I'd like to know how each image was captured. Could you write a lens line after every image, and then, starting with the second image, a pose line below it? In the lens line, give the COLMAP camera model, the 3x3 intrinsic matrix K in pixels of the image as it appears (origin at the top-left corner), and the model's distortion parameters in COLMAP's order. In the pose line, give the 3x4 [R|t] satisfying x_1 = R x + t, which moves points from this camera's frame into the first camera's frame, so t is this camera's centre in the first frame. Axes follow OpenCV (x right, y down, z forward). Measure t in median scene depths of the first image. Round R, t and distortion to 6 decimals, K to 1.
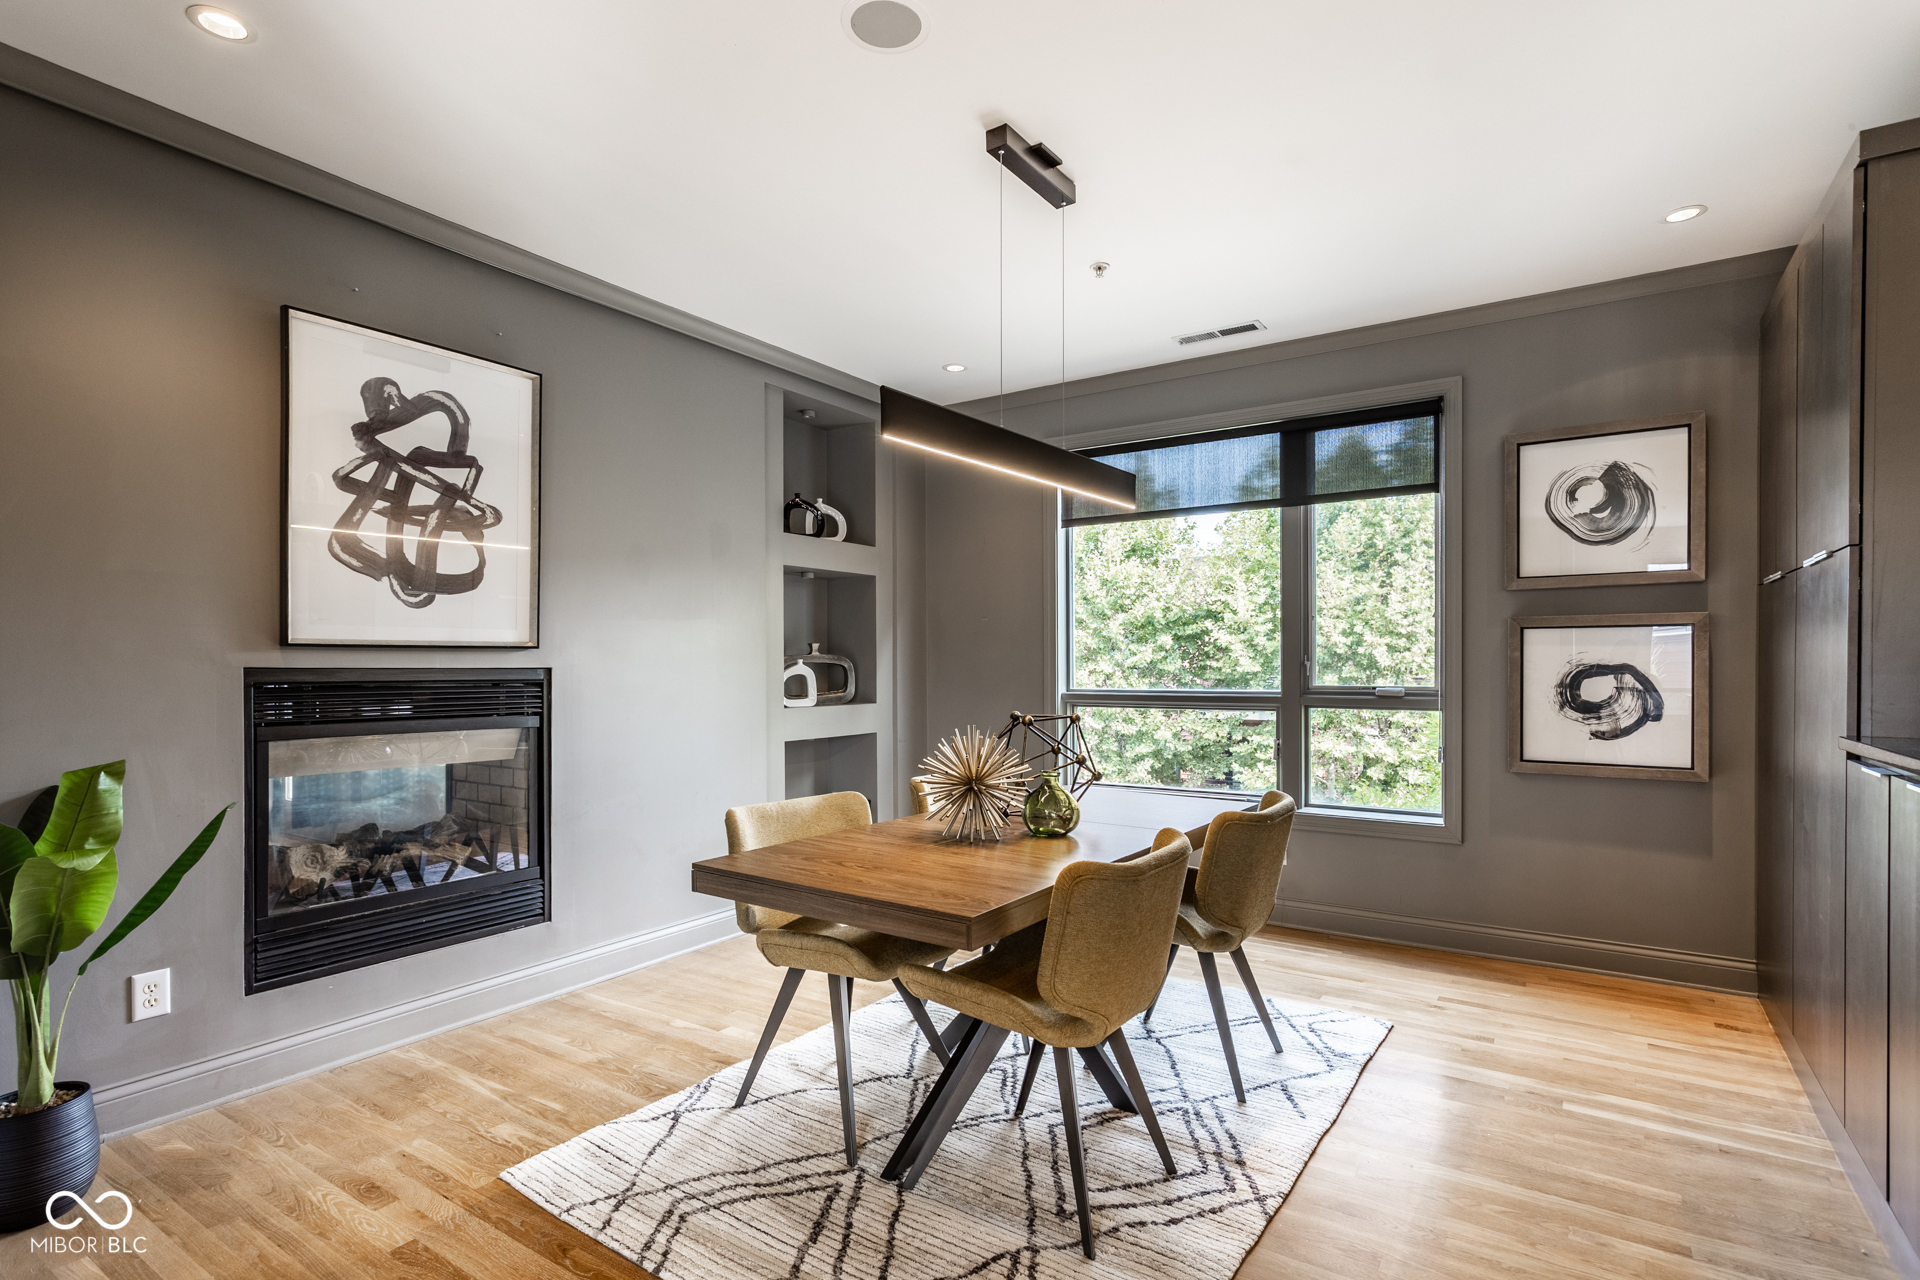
lens RADIAL K [[928.6, 0, 953.4], [0, 928.6, 668.0], [0, 0, 1]] dist [0.009207, 0.000320]
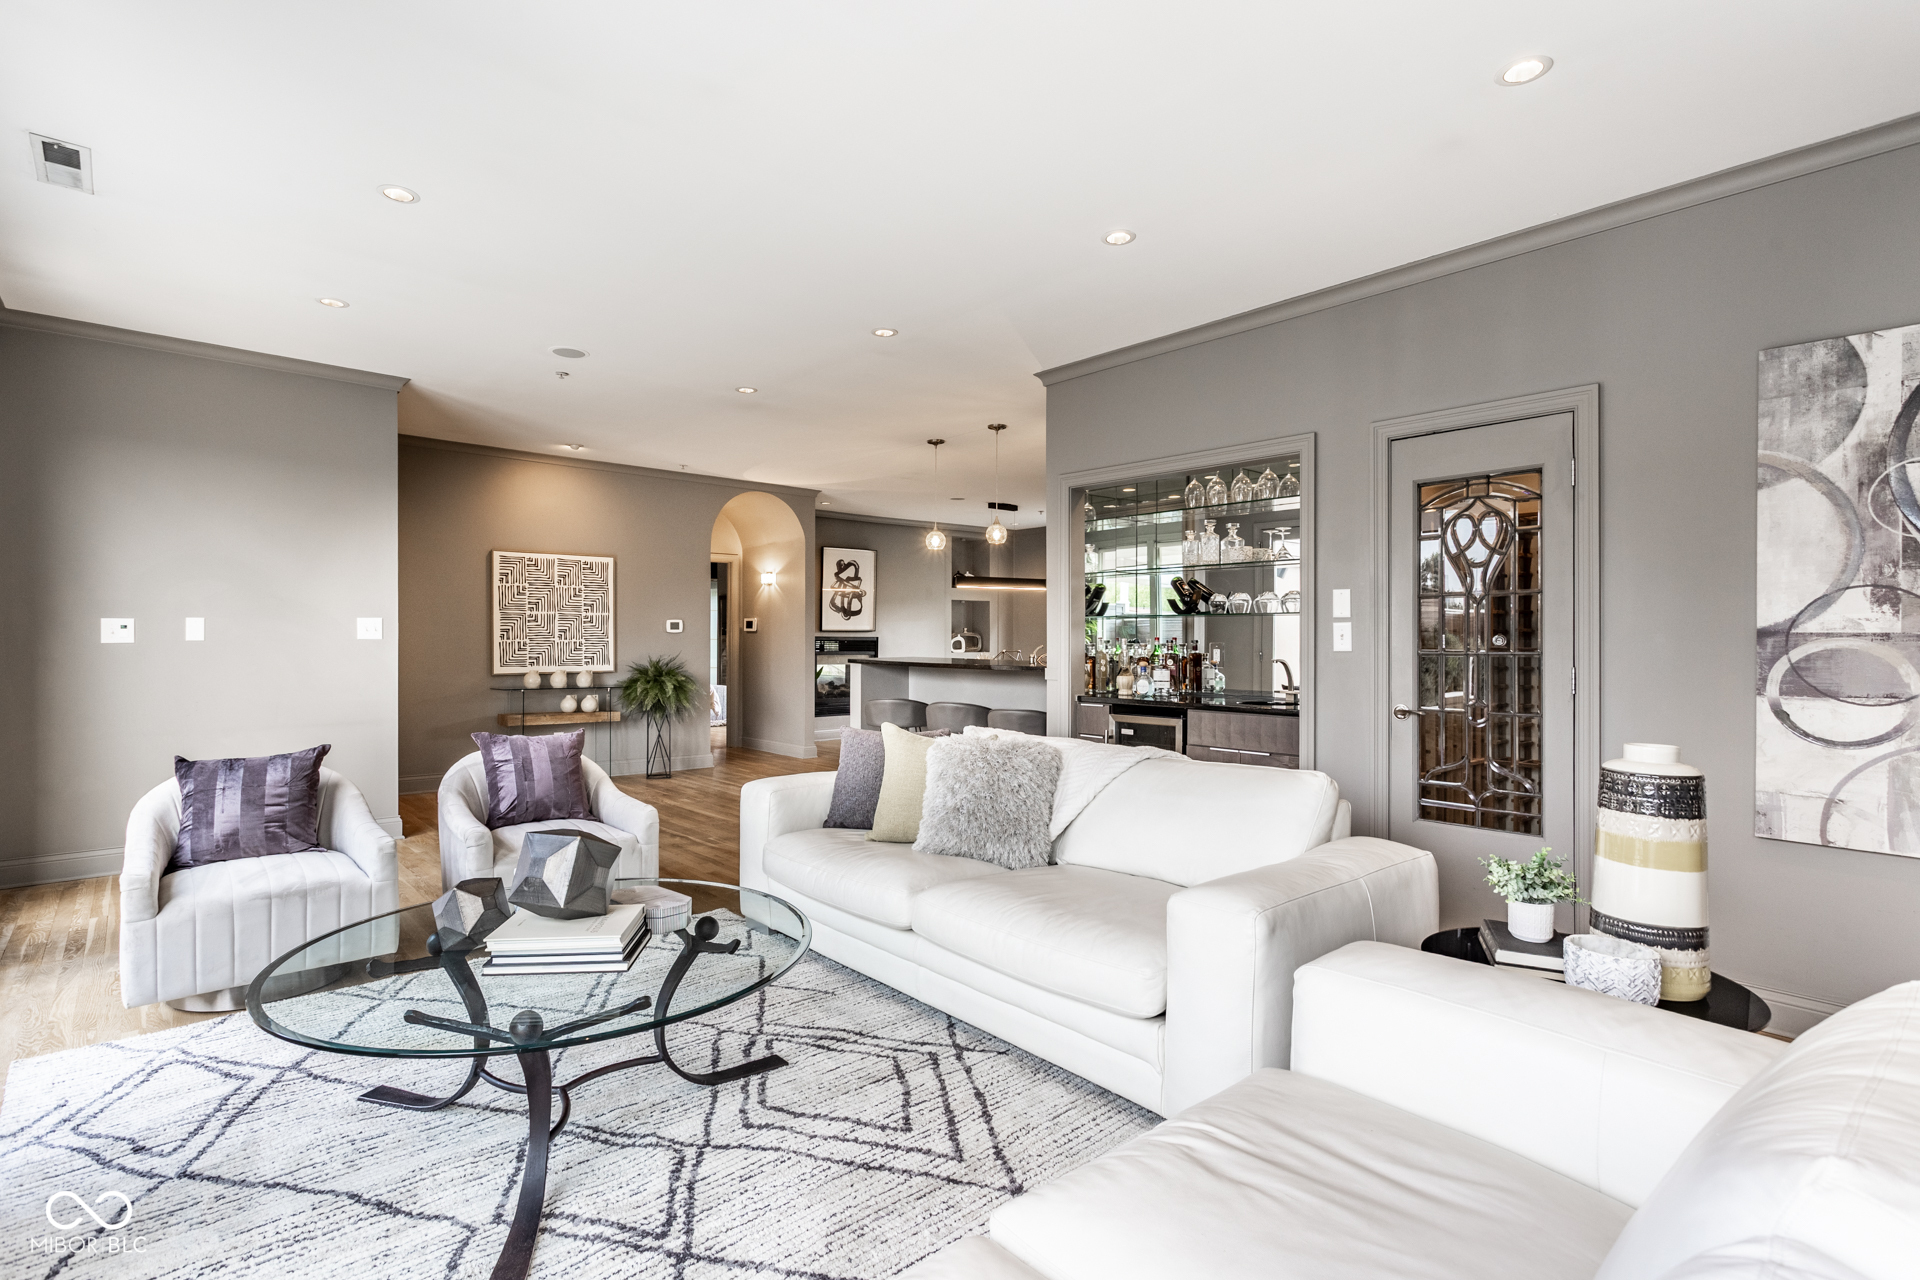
lens RADIAL K [[961.1, 0, 955.8], [0, 961.1, 643.5], [0, 0, 1]] dist [-0.055234, 0.038429]
pose [[0.972193, 0.009641, -0.233984, 0.638079], [-0.008550, 0.999947, 0.005676, 0.000993], [0.234026, -0.003517, 0.972224, -2.267452]]
